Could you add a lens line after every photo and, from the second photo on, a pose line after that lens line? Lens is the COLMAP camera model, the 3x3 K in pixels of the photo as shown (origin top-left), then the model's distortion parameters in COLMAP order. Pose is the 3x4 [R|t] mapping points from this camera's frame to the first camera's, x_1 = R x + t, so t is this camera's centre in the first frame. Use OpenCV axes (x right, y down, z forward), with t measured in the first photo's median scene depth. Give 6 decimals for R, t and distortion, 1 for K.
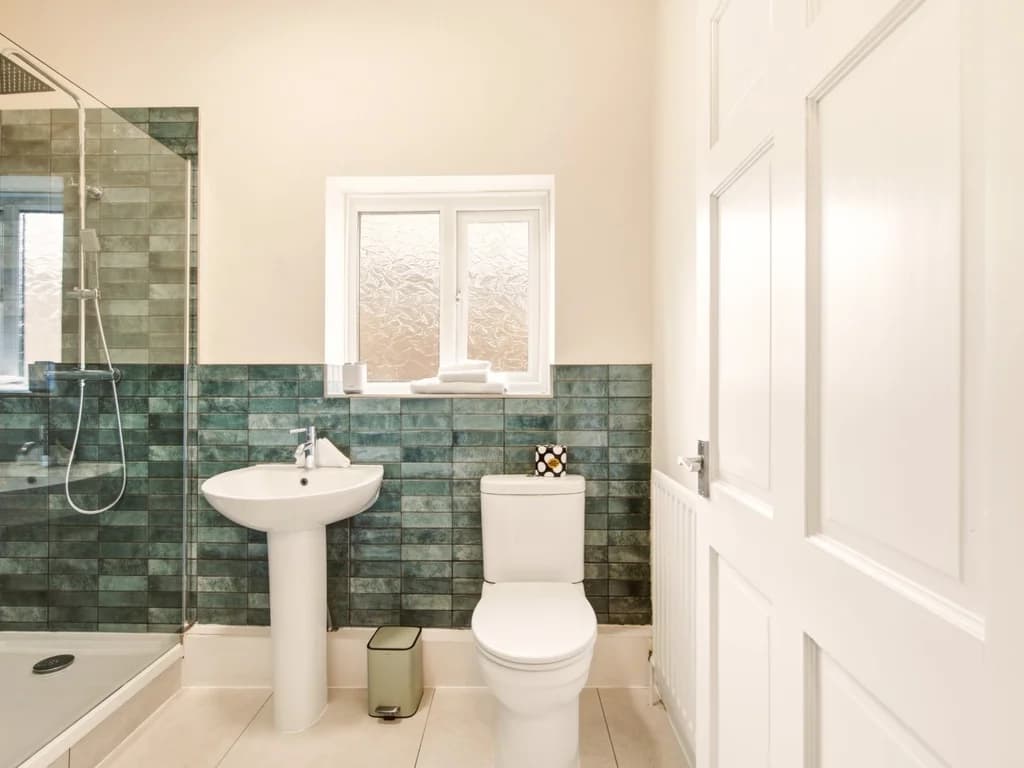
lens RADIAL K [[517.2, 0, 504.5], [0, 517.2, 377.5], [0, 0, 1]] dist [-0.002889, 0.001335]
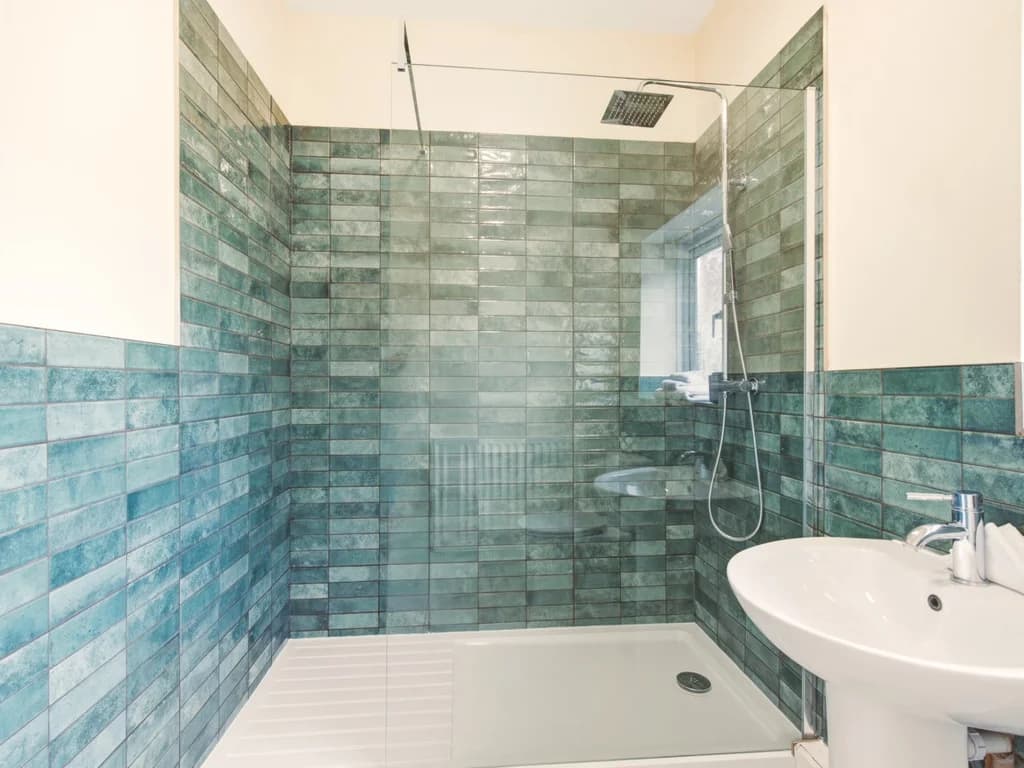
lens RADIAL K [[517.2, 0, 519.3], [0, 517.2, 383.7], [0, 0, 1]] dist [-0.002889, 0.001335]
pose [[0.112140, -0.004202, -0.993684, 0.057712], [0.002414, 0.999989, -0.003957, -0.006535], [0.993690, -0.001955, 0.112148, 0.511104]]
